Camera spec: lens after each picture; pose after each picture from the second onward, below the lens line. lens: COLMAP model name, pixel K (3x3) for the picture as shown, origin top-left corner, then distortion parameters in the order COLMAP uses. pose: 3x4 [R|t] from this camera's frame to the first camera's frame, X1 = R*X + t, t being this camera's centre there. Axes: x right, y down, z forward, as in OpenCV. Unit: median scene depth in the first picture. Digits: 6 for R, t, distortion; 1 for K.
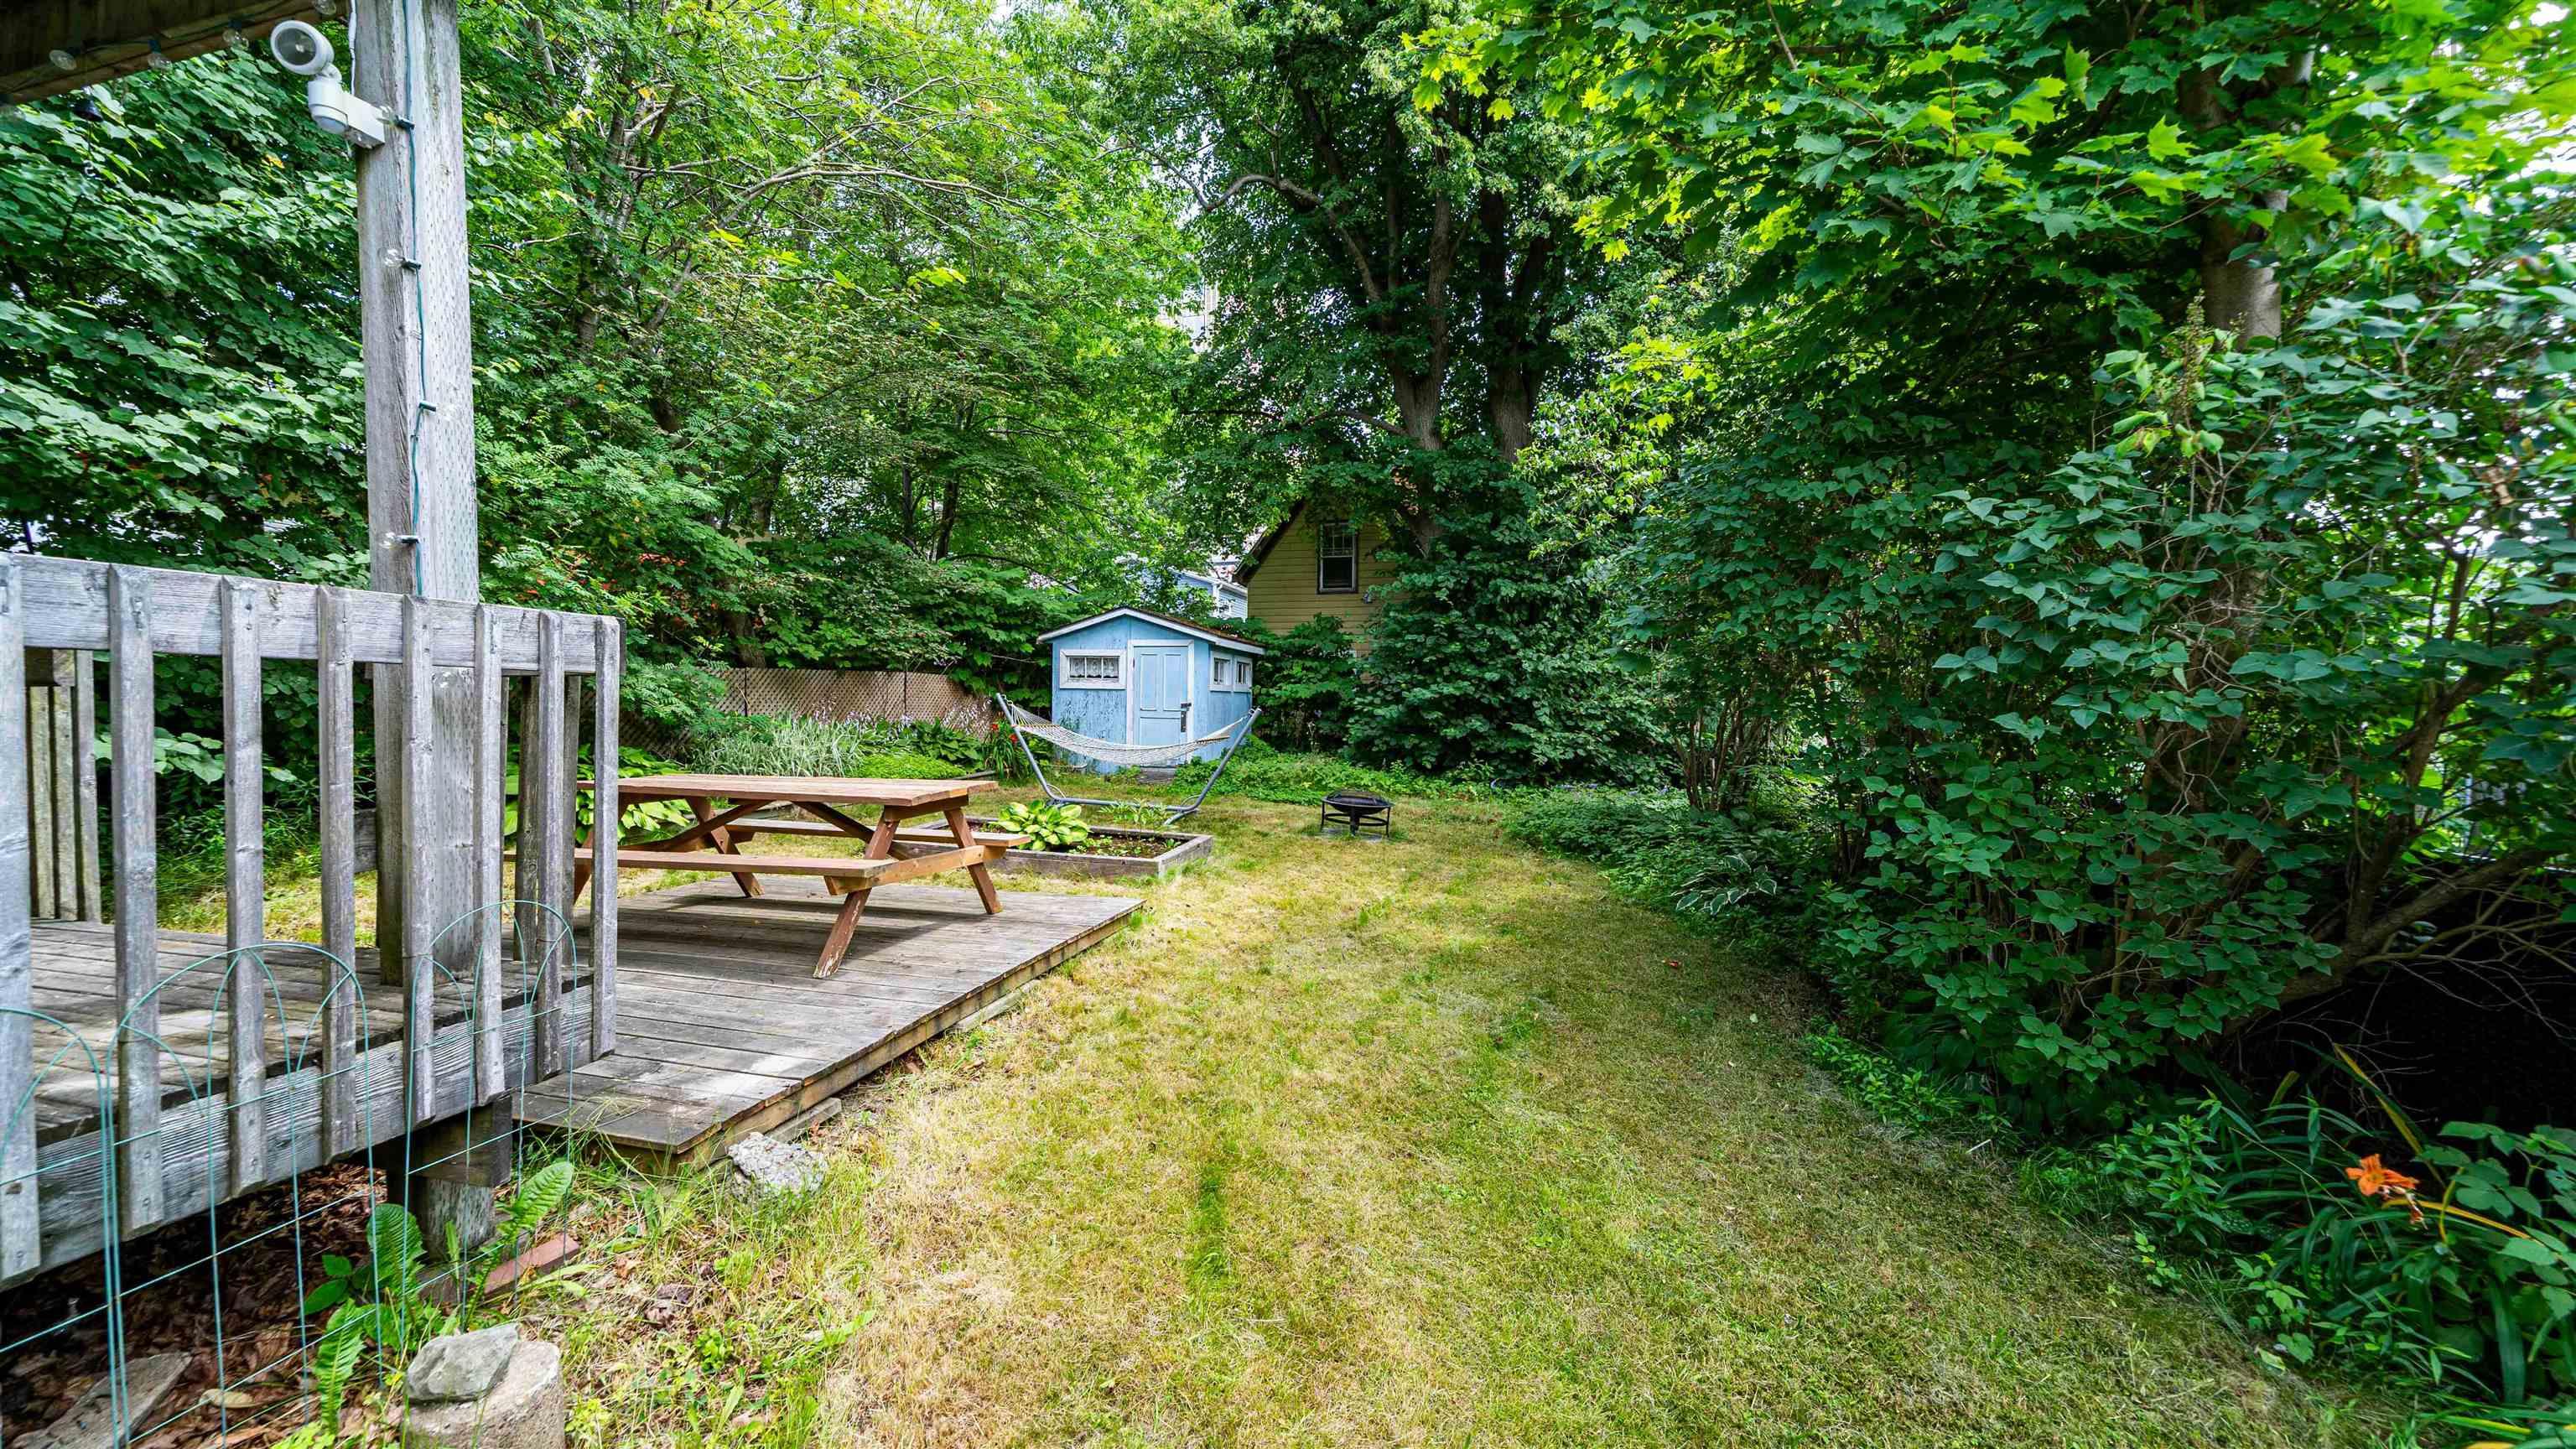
lens RADIAL K [[886.8, 0, 1290.2], [0, 886.8, 722.6], [0, 0, 1]] dist [-0.001349, -0.000134]
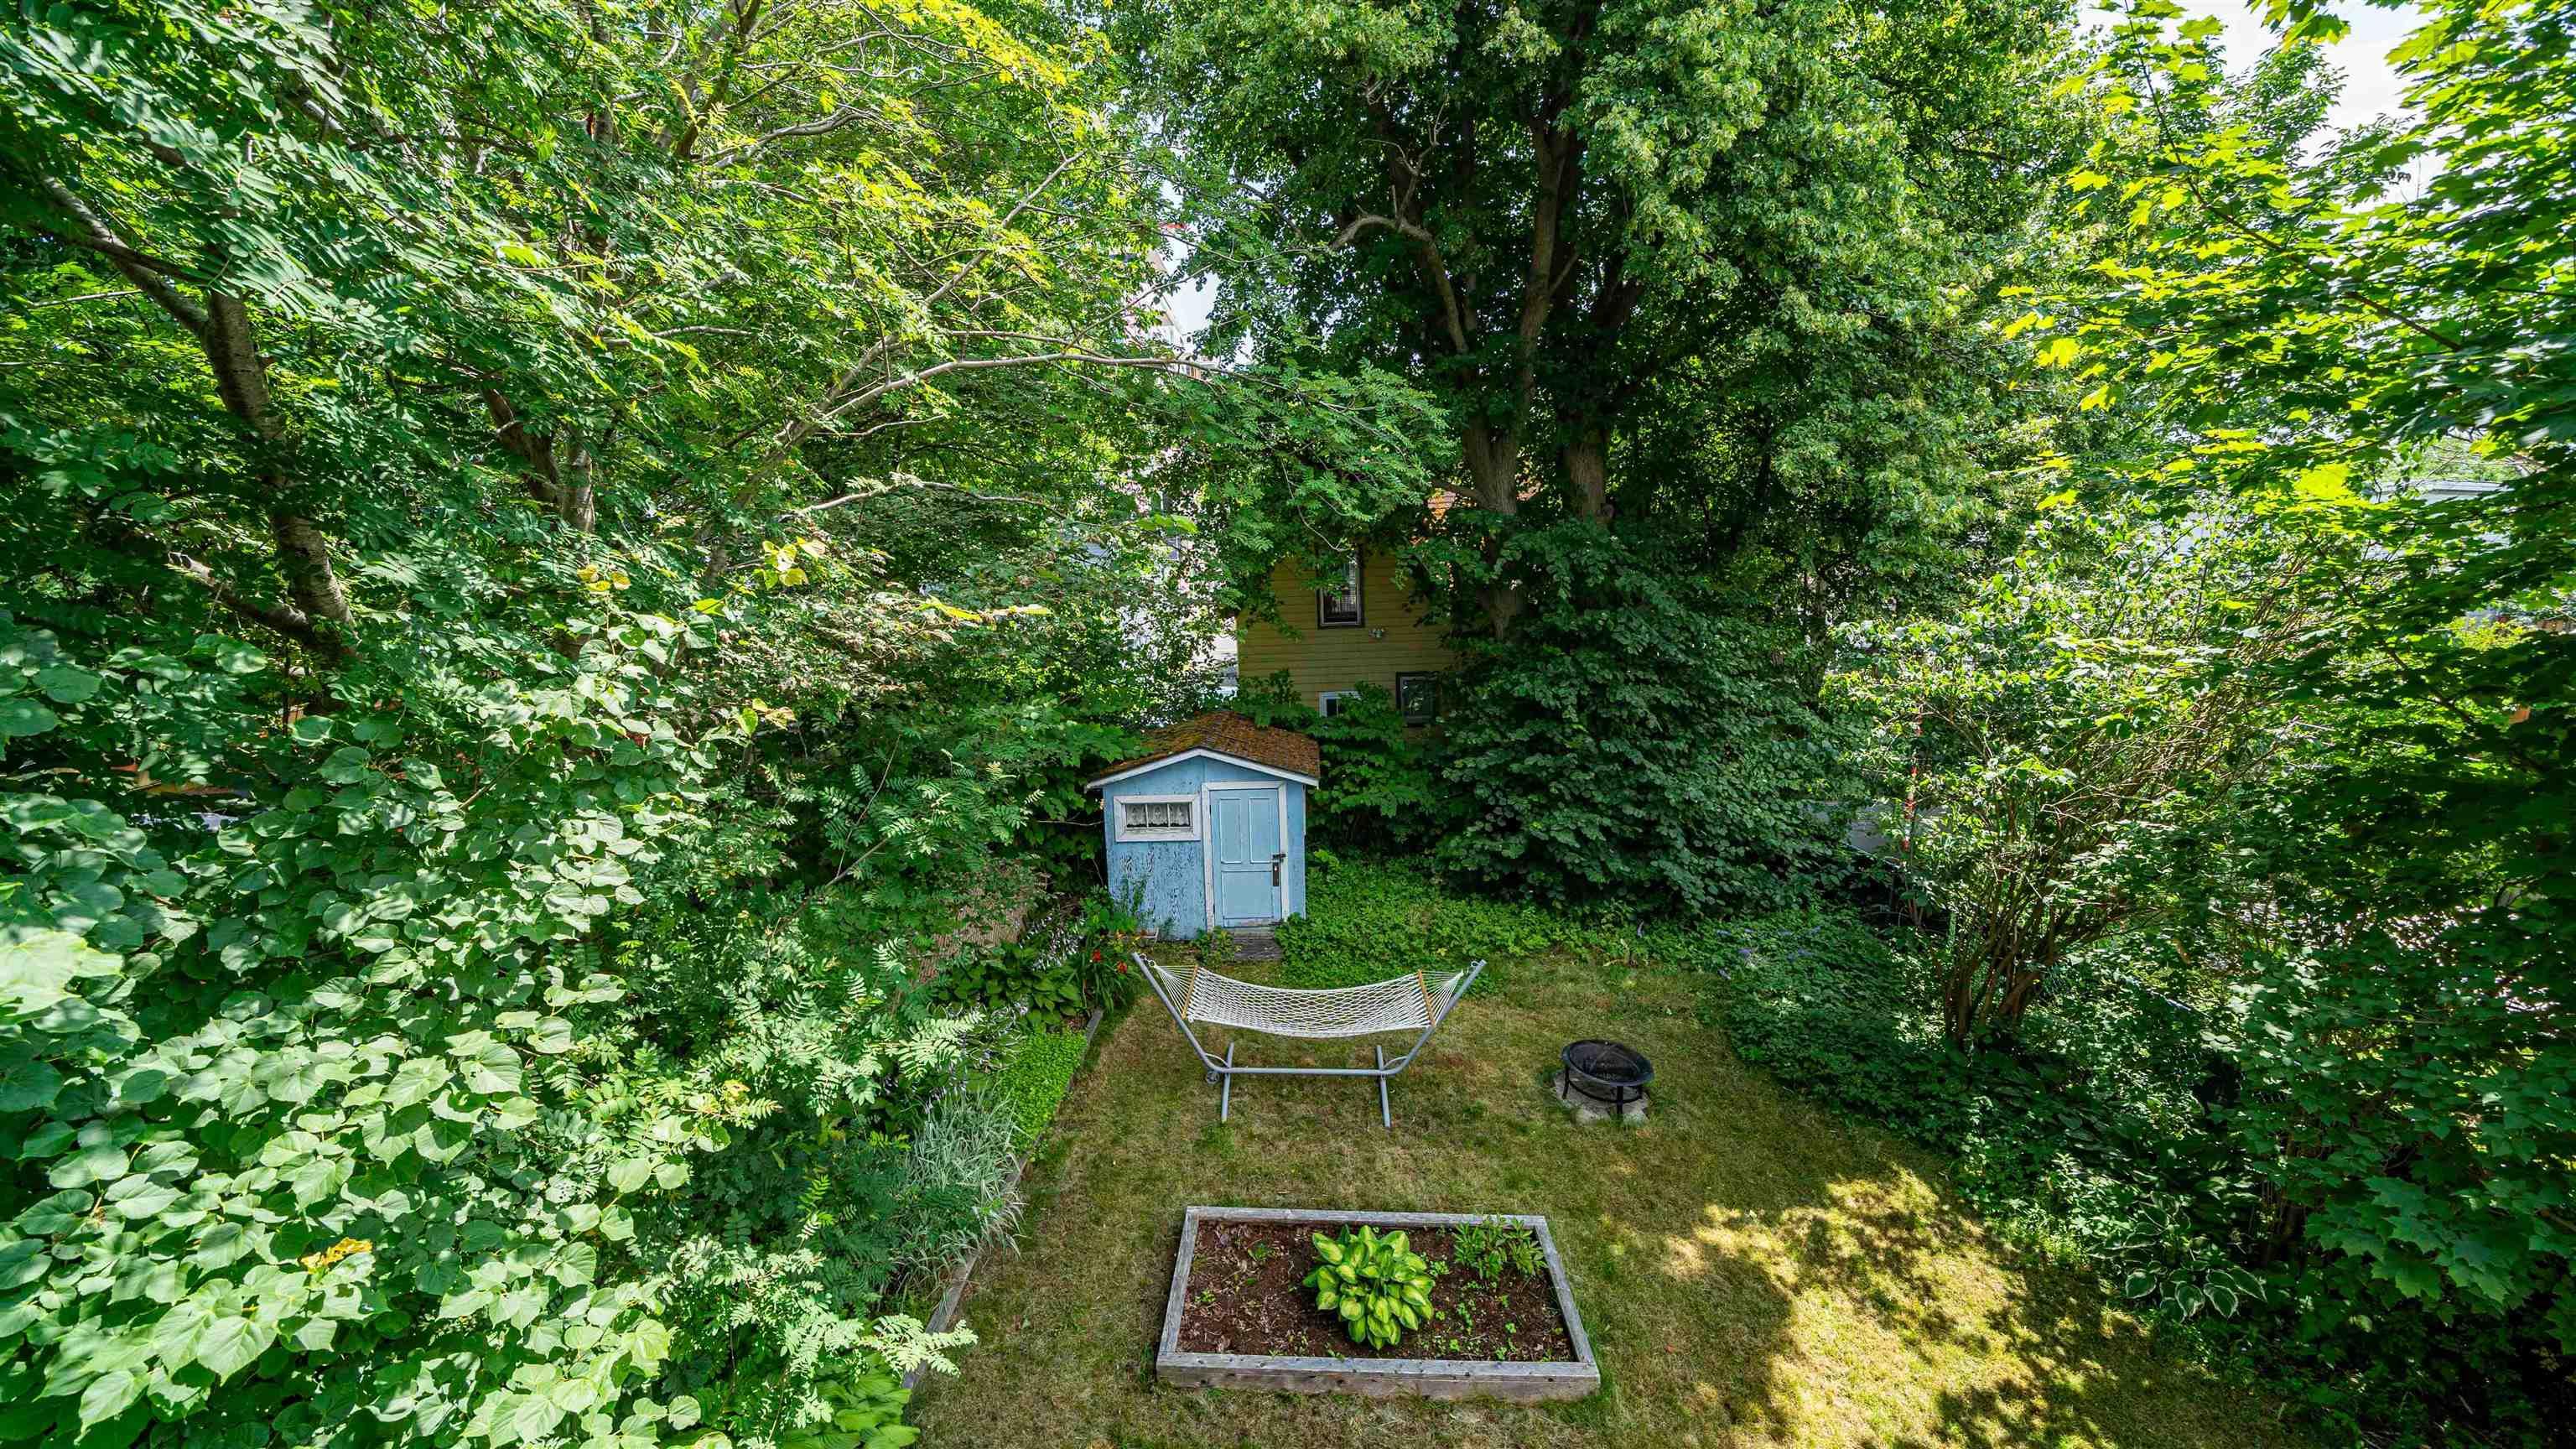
lens RADIAL K [[886.8, 0, 1290.2], [0, 886.8, 722.6], [0, 0, 1]] dist [-0.001349, -0.000134]
pose [[0.978356, -0.072240, 0.193910, -0.270545], [0.046495, 0.989866, 0.134178, -0.267632], [-0.201637, -0.122258, 0.971800, 0.197859]]
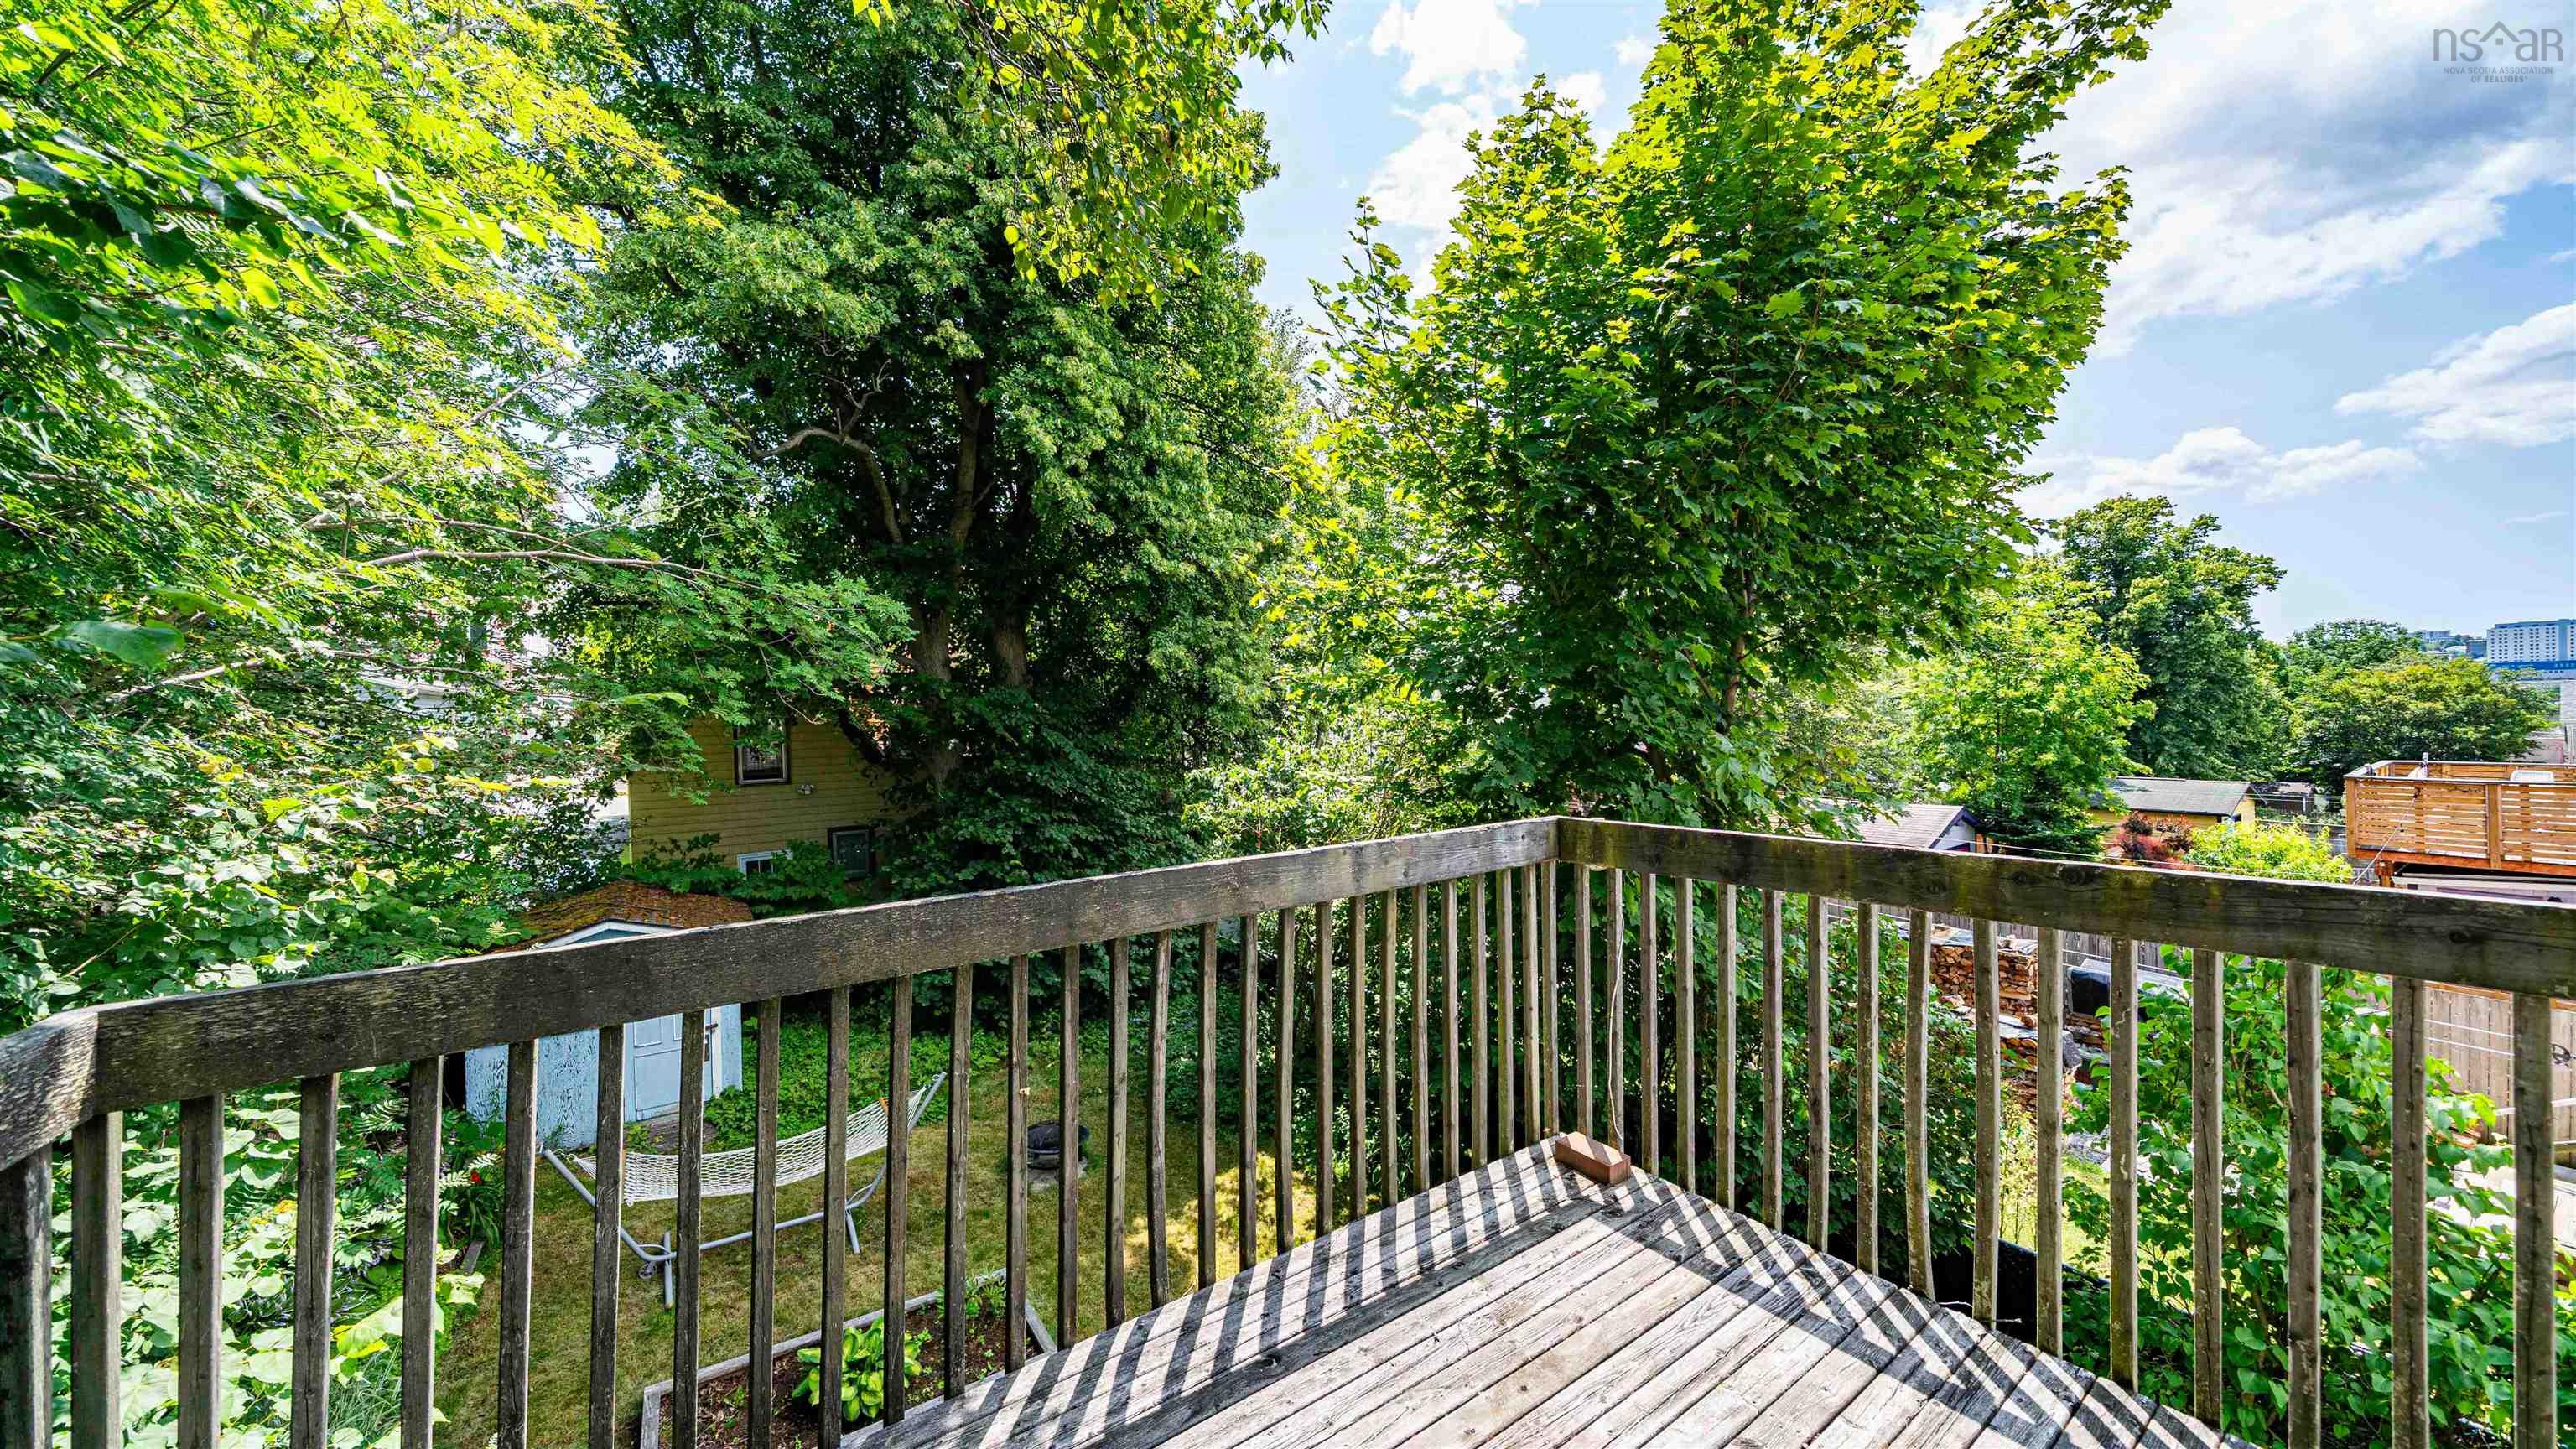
lens RADIAL K [[887.5, 0, 1283.1], [0, 887.5, 719.1], [0, 0, 1]] dist [0.007974, 0.000018]
pose [[0.677030, -0.029460, 0.735366, -0.362136], [0.048856, 0.998793, -0.004967, -0.277898], [-0.734332, 0.039290, 0.677652, 0.059508]]
